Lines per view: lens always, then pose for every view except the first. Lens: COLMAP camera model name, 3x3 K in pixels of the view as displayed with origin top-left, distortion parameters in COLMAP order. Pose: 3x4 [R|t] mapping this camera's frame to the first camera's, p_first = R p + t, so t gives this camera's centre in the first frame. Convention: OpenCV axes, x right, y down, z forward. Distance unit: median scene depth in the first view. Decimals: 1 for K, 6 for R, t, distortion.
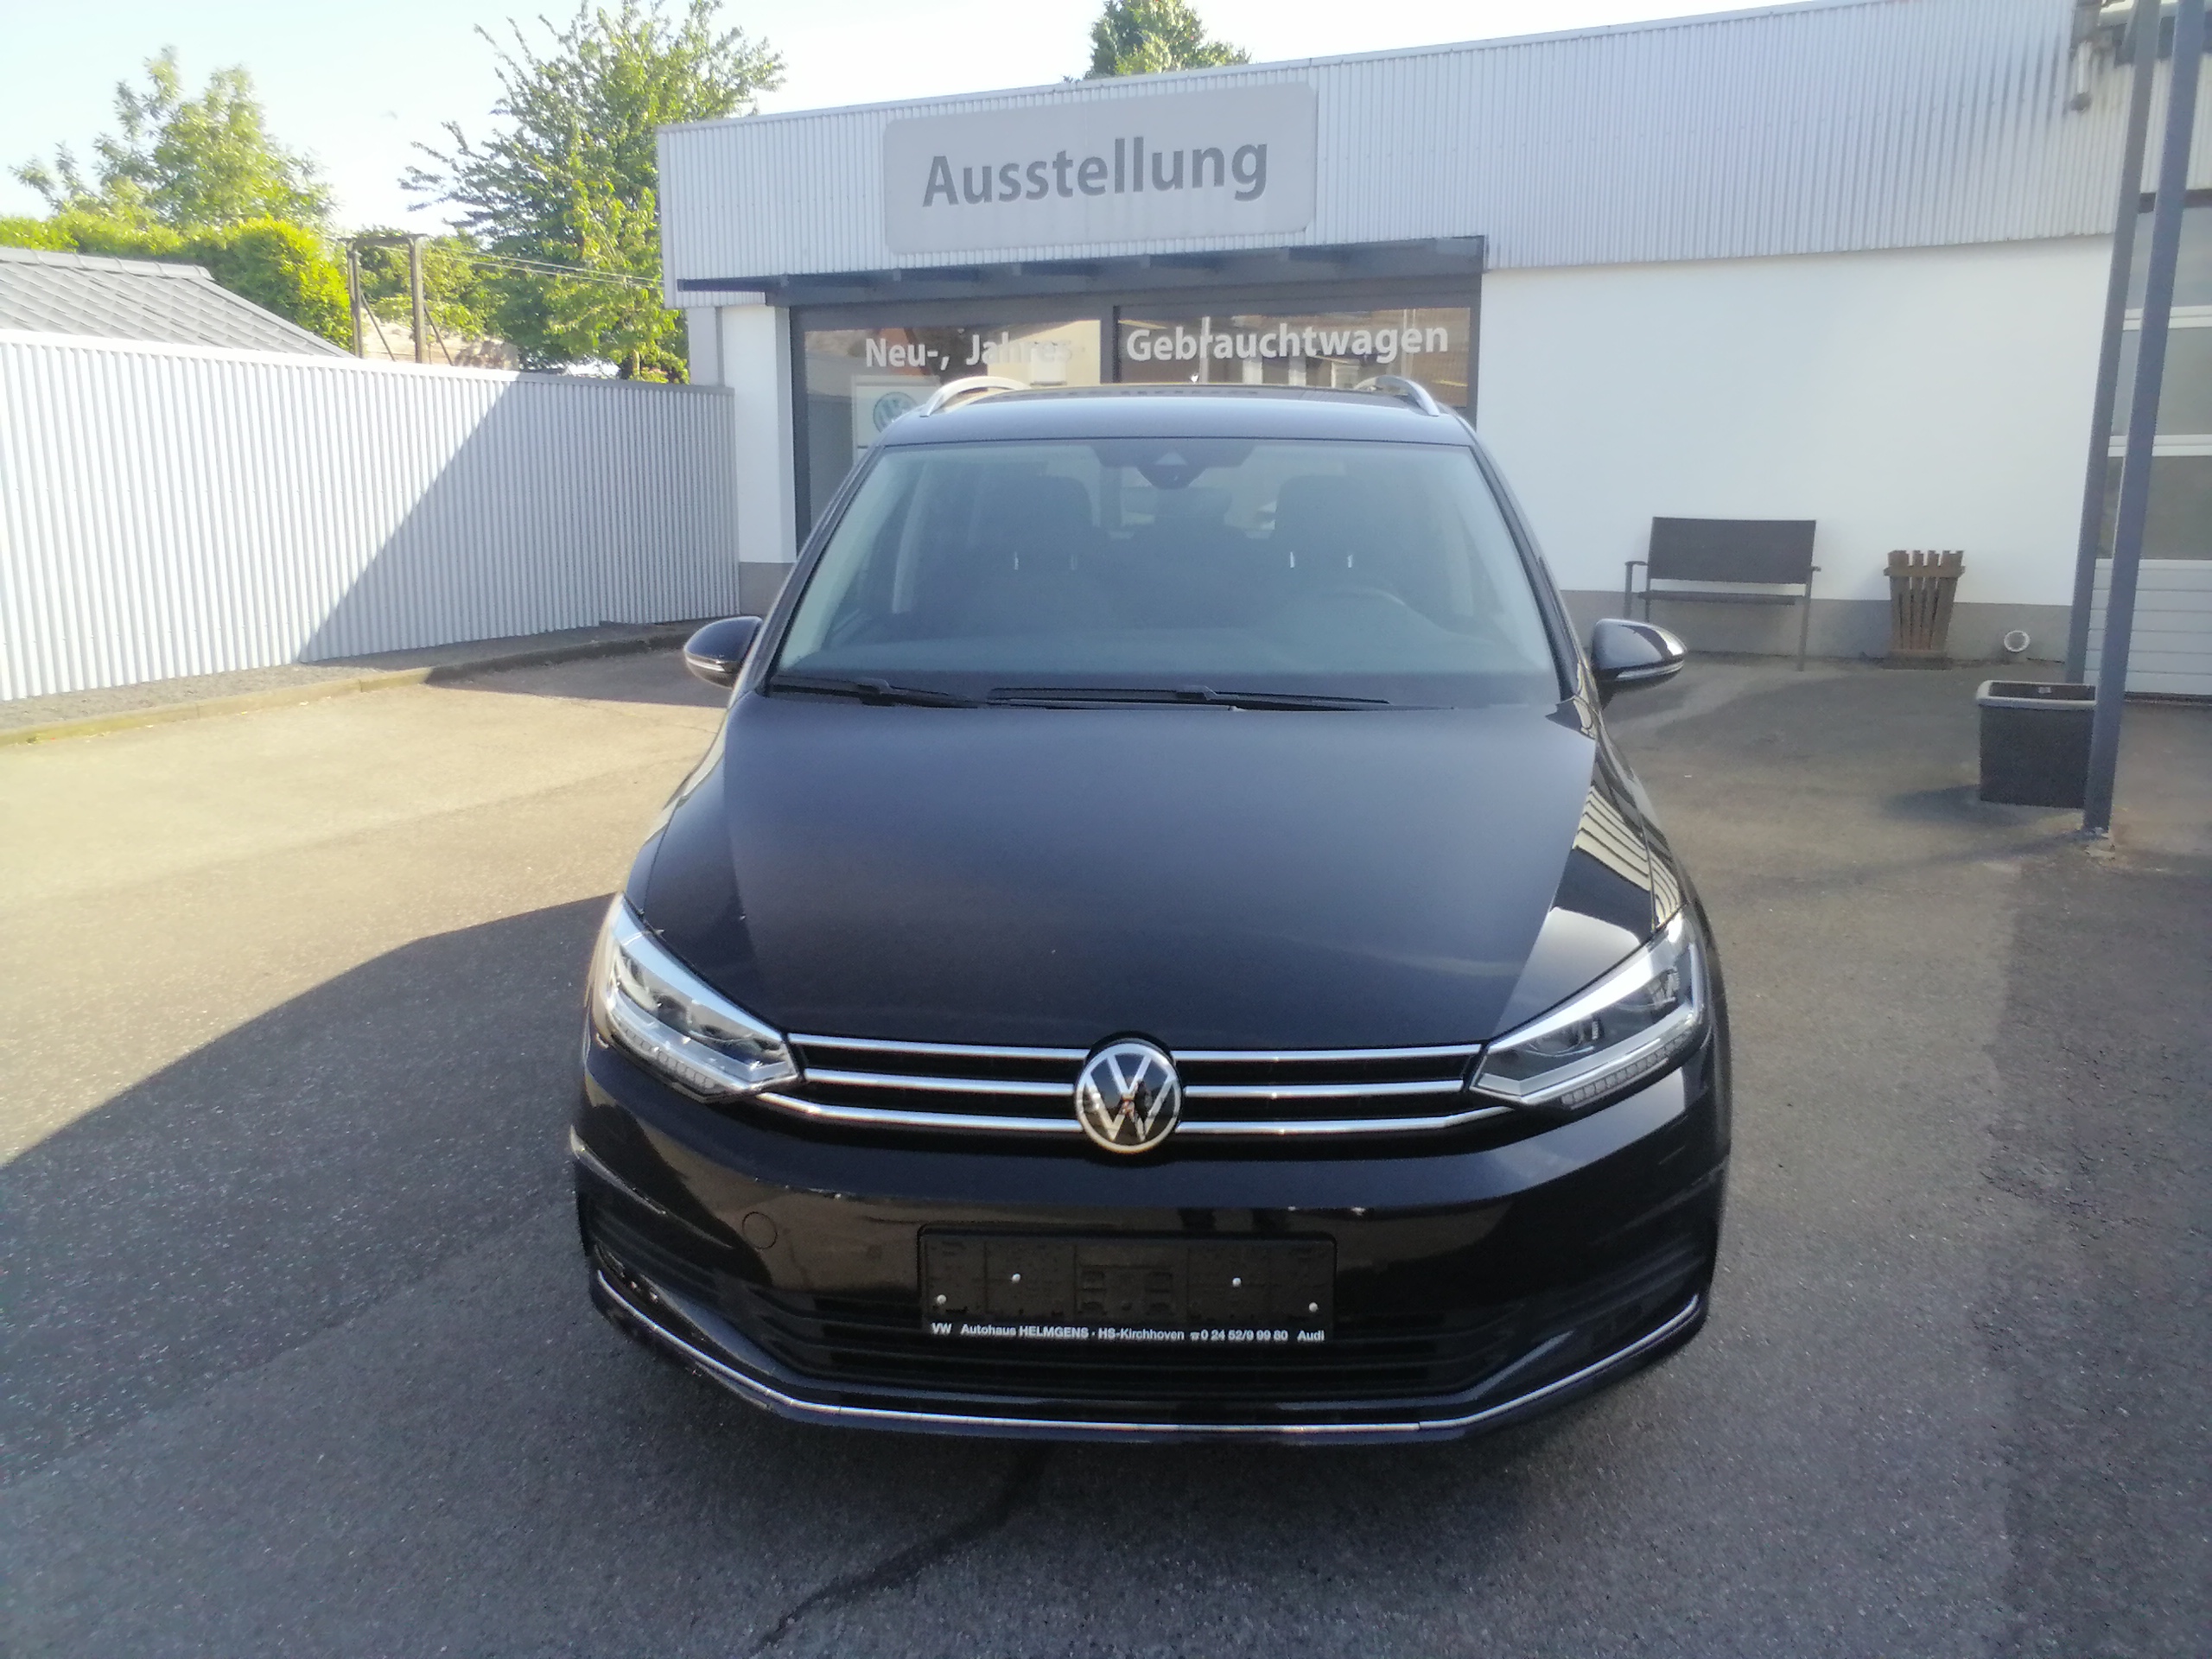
lens RADIAL K [[1732.4, 0, 1109.0], [0, 1732.4, 817.0], [0, 0, 1]] dist [-0.031235, 0.106343]
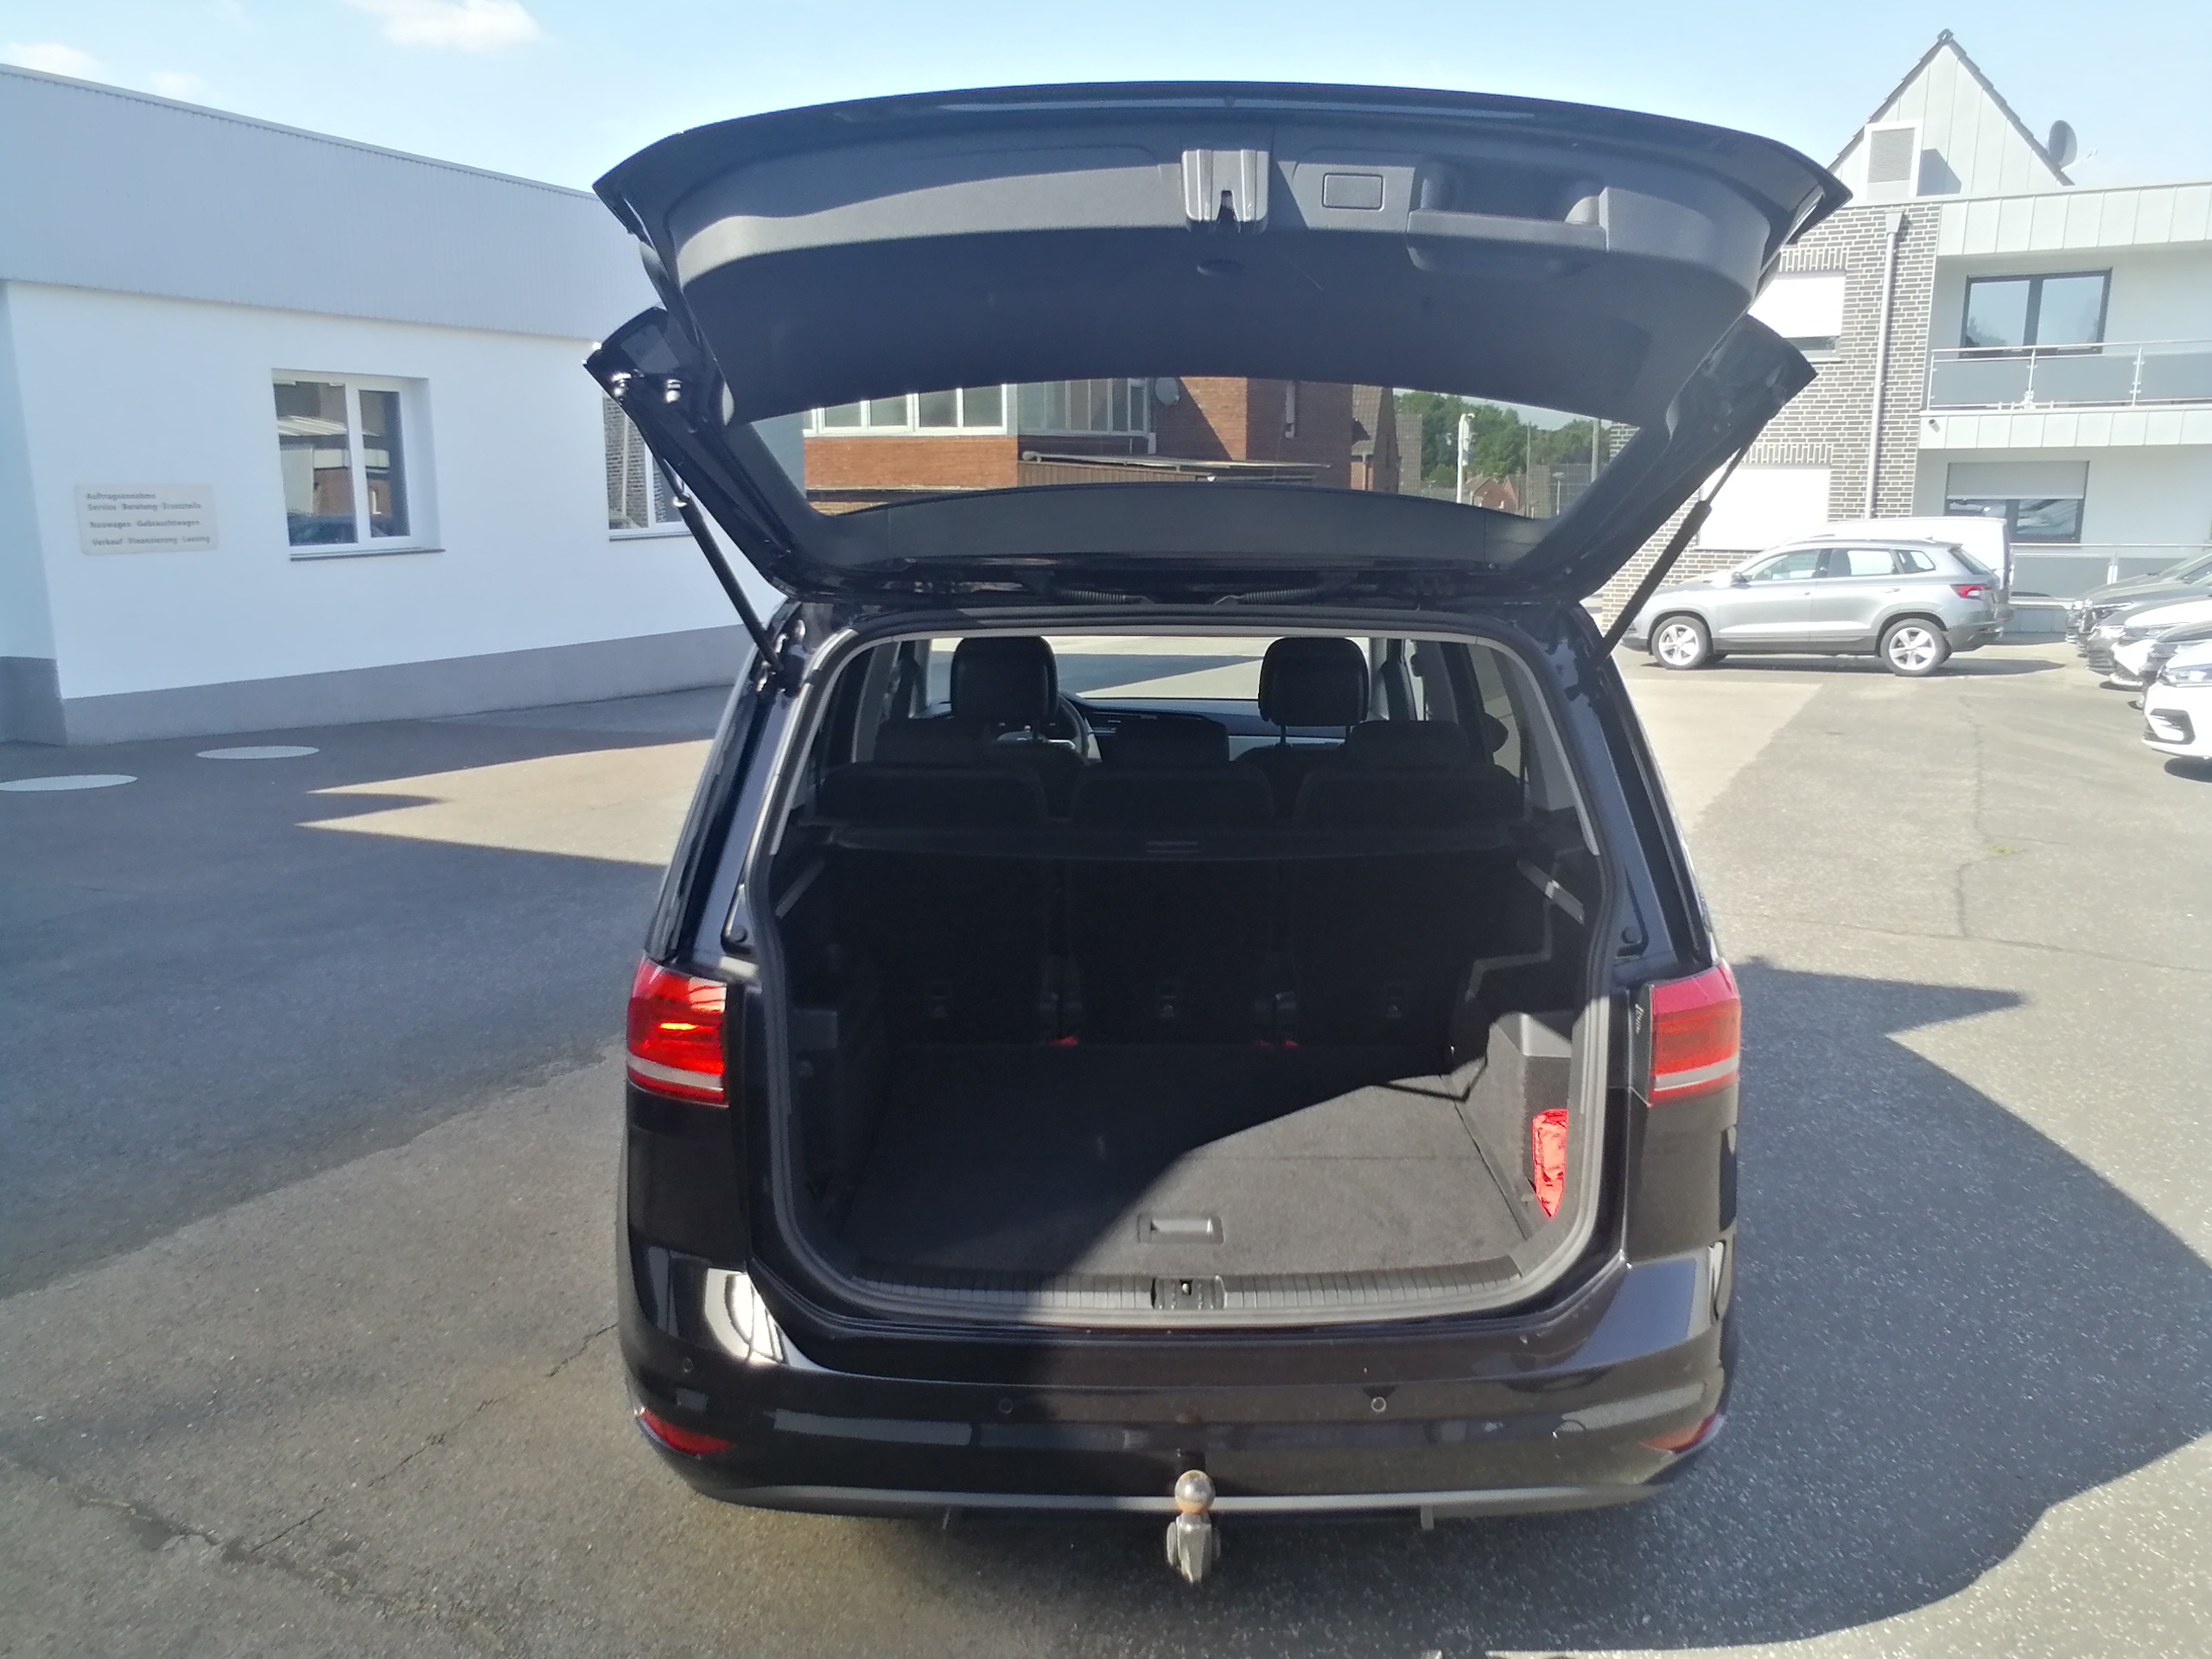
lens RADIAL K [[1732.4, 0, 1129.2], [0, 1732.4, 813.6], [0, 0, 1]] dist [-0.031235, 0.106343]
pose [[-0.997280, 0.011746, -0.072770, 0.046315], [-0.016752, 0.925274, 0.378930, -0.156751], [0.071783, 0.379118, -0.922560, 0.652803]]
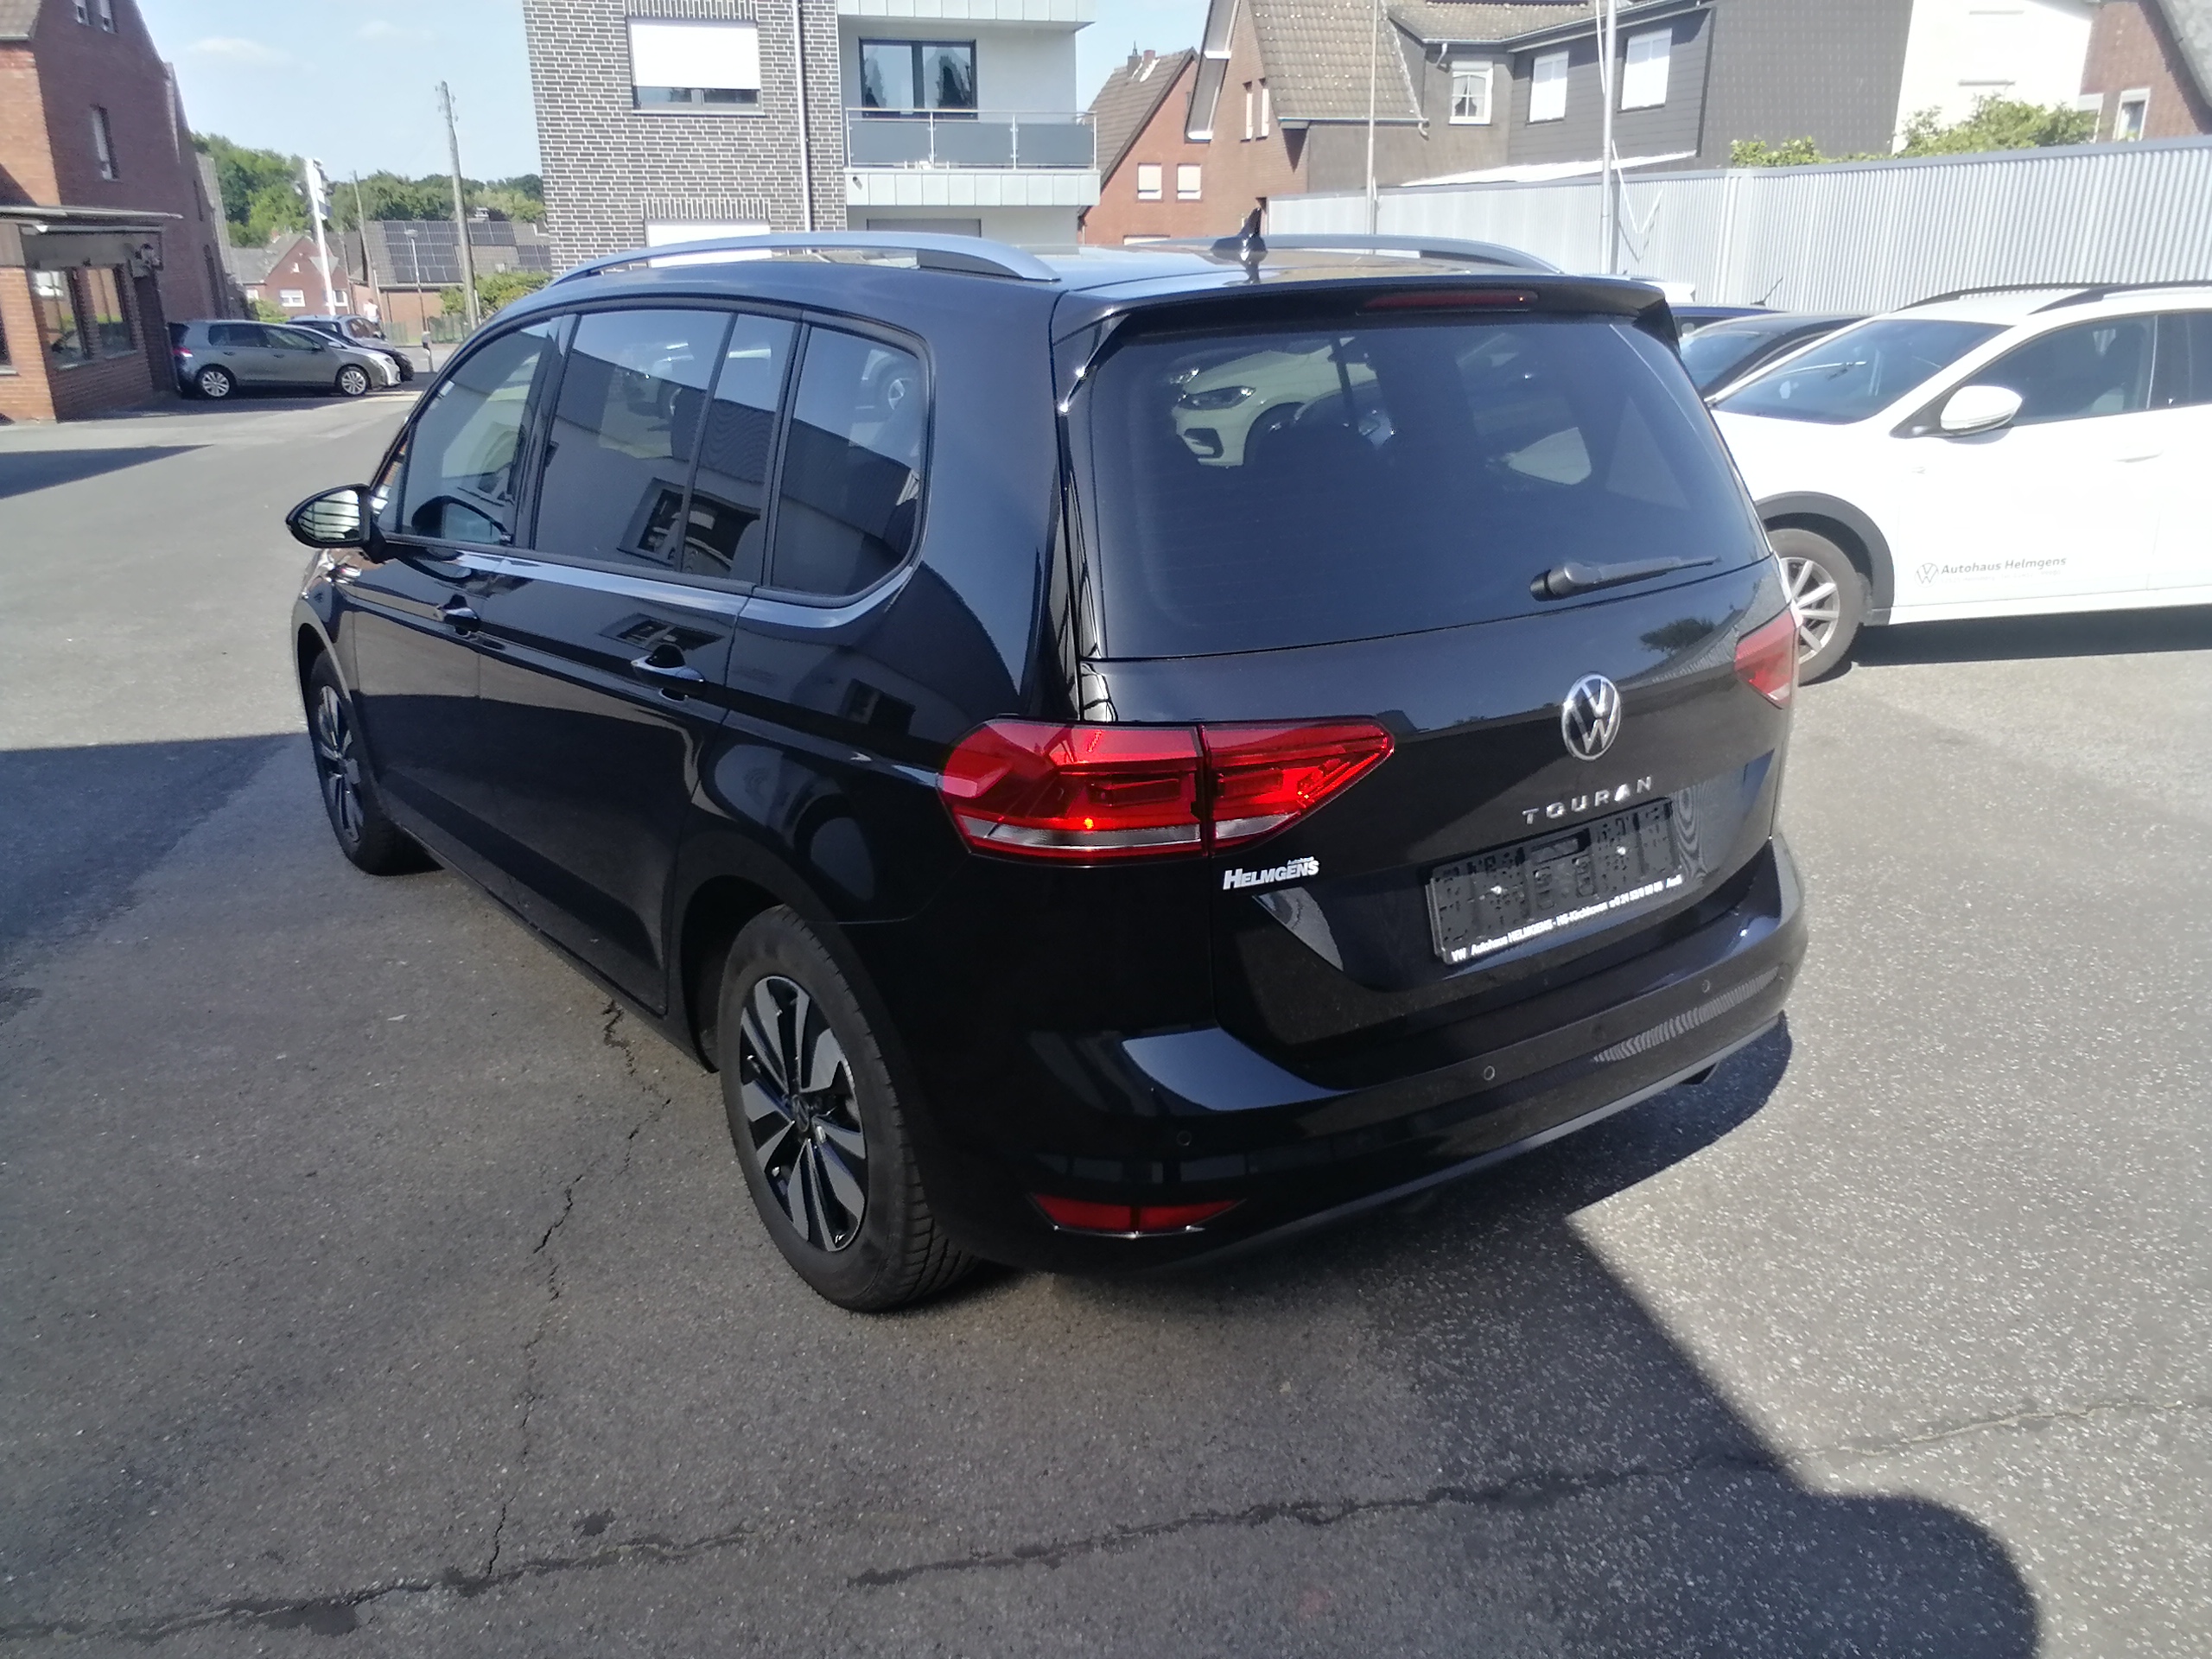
lens RADIAL K [[1732.4, 0, 1078.1], [0, 1732.4, 810.7], [0, 0, 1]] dist [-0.031235, 0.106343]
pose [[-0.762177, 0.201221, -0.615302, 0.186184], [-0.128062, 0.884818, 0.447992, -0.137685], [0.634576, 0.420246, -0.648619, 0.595202]]
